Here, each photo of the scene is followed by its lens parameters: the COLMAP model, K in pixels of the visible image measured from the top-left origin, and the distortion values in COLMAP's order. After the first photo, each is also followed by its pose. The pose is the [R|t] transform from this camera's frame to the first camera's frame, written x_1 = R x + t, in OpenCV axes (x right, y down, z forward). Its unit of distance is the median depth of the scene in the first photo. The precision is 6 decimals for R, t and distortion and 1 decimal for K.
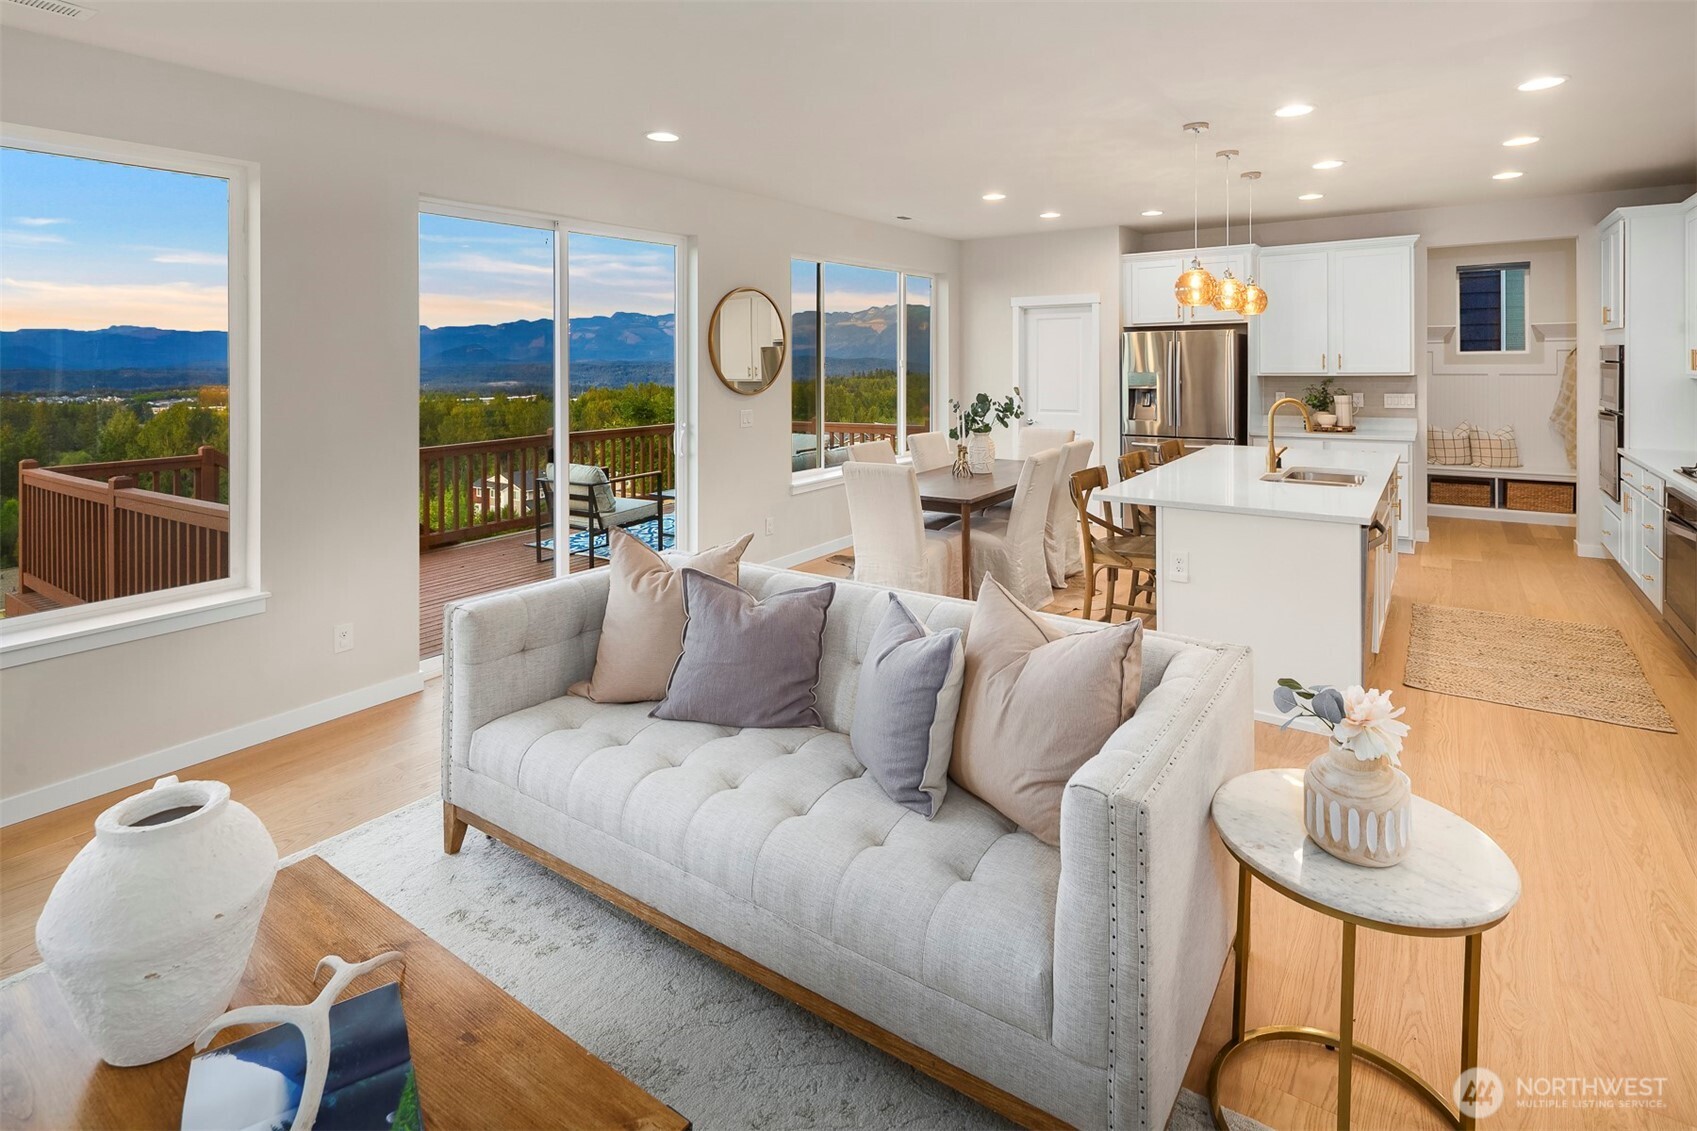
lens RADIAL K [[830.0, 0, 863.8], [0, 830.0, 359.4], [0, 0, 1]] dist [0.008547, -0.007226]
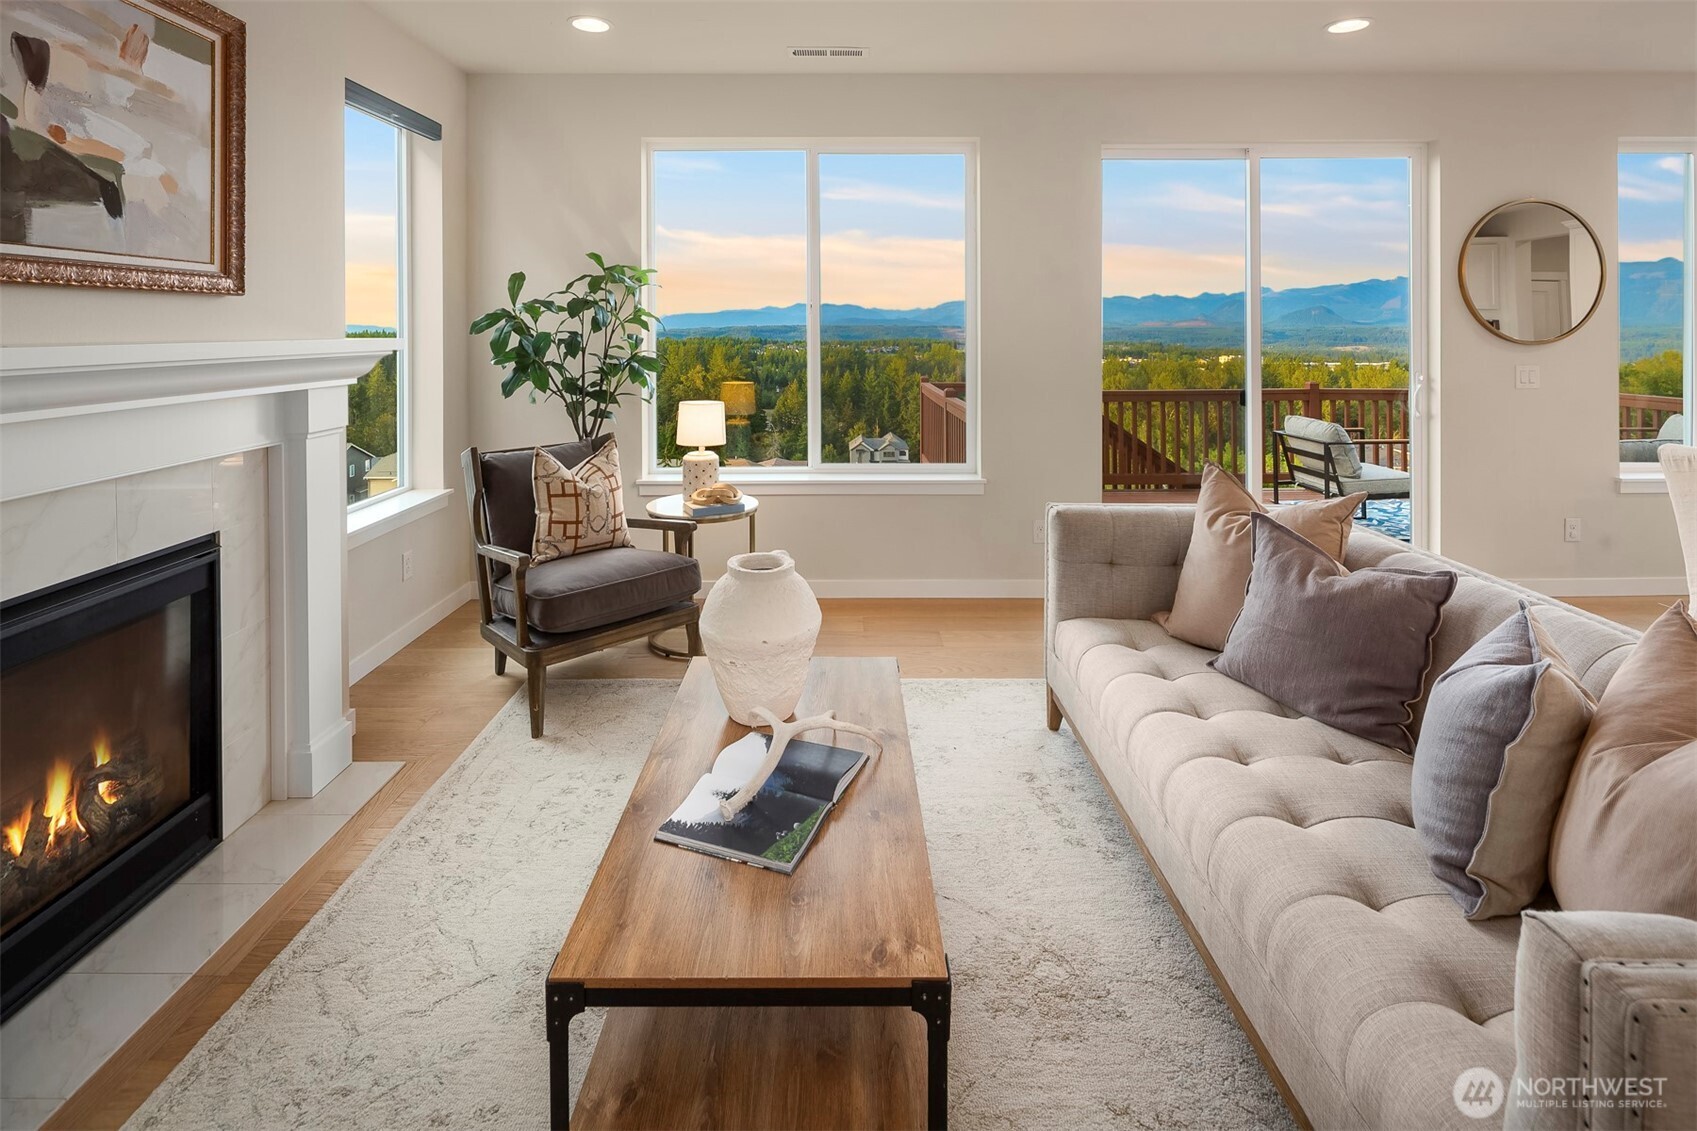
lens RADIAL K [[830.0, 0, 847.8], [0, 830.0, 331.8], [0, 0, 1]] dist [0.008547, -0.007226]
pose [[0.563652, 0.015049, -0.825875, 0.265037], [-0.008642, 0.999887, 0.012321, 0.055532], [0.825967, 0.000192, 0.563718, 0.156533]]
